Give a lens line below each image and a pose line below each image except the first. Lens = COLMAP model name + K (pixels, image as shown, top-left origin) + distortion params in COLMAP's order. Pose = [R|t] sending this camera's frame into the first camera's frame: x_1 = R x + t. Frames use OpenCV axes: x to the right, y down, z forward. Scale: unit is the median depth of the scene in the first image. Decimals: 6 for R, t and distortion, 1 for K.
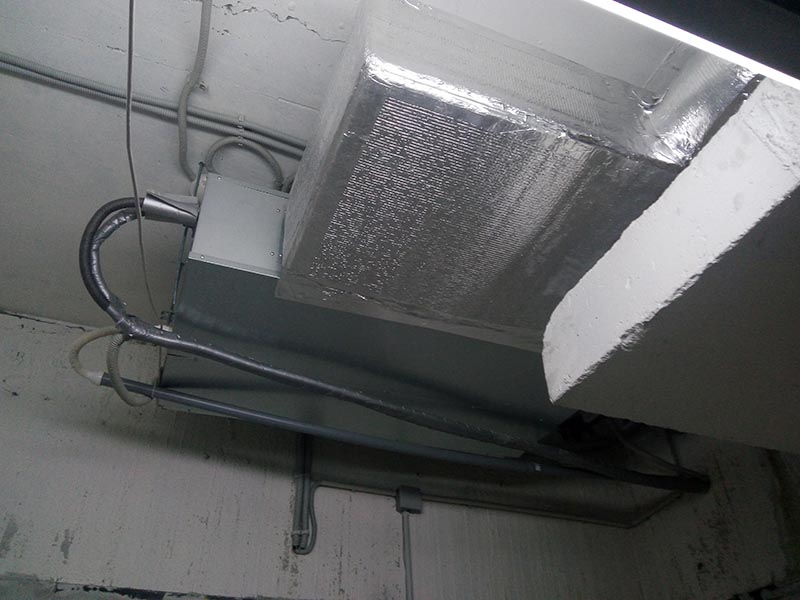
lens RADIAL K [[641.0, 0, 400.0], [0, 641.0, 300.0], [0, 0, 1]] dist [0.000446, -0.000092]
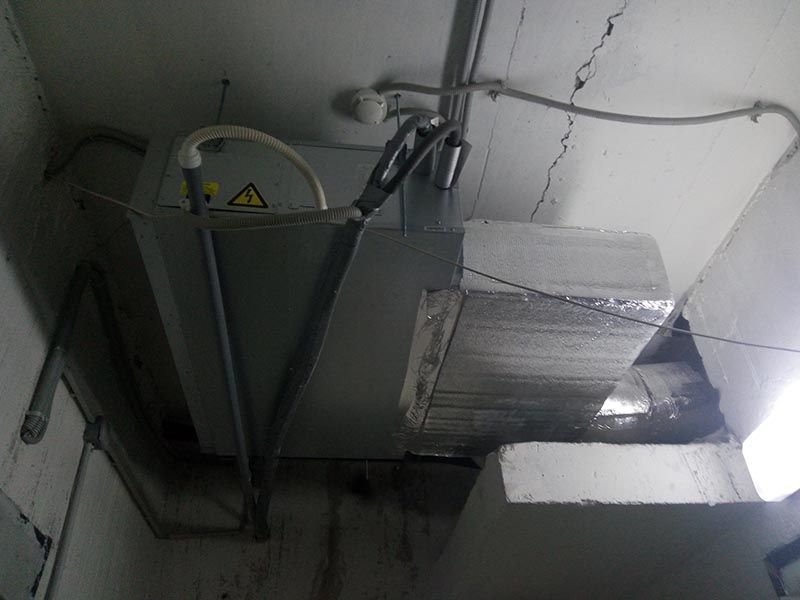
lens RADIAL K [[641.0, 0, 400.0], [0, 641.0, 300.0], [0, 0, 1]] dist [0.000446, -0.000092]
pose [[0.270859, 0.612257, 0.742817, -0.716839], [-0.582740, 0.718491, -0.379718, 0.315633], [-0.766192, -0.330019, 0.551396, 0.319517]]
